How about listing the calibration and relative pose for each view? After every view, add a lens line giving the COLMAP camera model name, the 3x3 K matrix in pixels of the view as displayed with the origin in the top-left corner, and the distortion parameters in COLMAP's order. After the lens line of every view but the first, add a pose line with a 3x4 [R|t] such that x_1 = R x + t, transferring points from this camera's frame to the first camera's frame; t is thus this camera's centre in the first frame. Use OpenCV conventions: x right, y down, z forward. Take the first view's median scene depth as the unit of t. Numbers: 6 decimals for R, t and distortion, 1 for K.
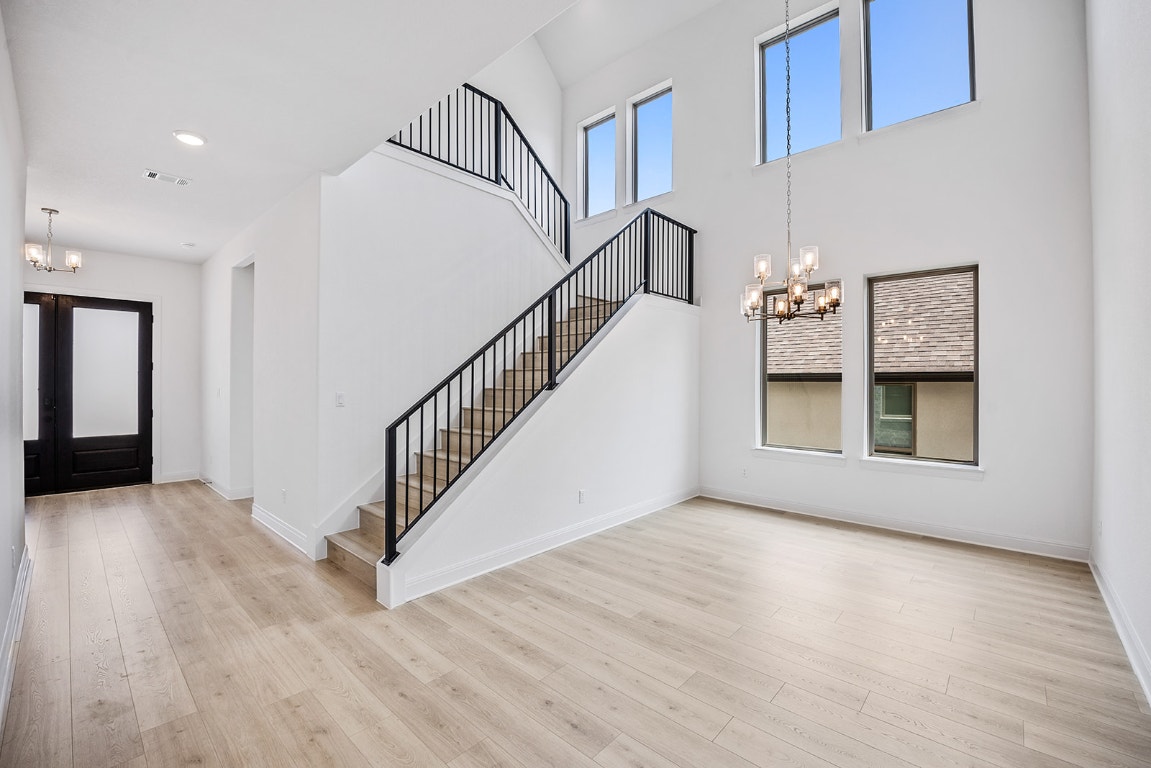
lens RADIAL K [[476.2, 0, 572.1], [0, 476.2, 381.2], [0, 0, 1]] dist [0.000099, 0.000038]
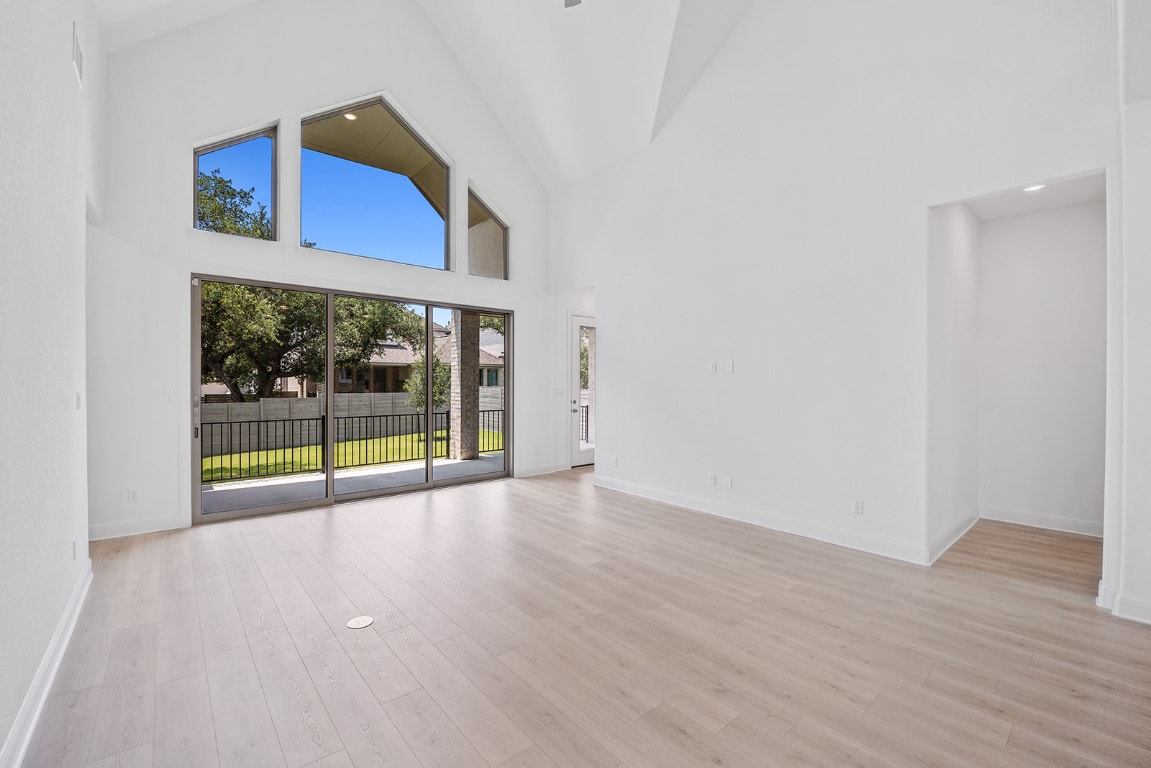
lens RADIAL K [[476.2, 0, 578.1], [0, 476.2, 375.3], [0, 0, 1]] dist [0.000099, 0.000038]
pose [[-0.992192, -0.004065, 0.124654, 0.097049], [-0.002969, 0.999955, 0.008976, -0.000733], [-0.124685, 0.008536, -0.992160, 1.974266]]
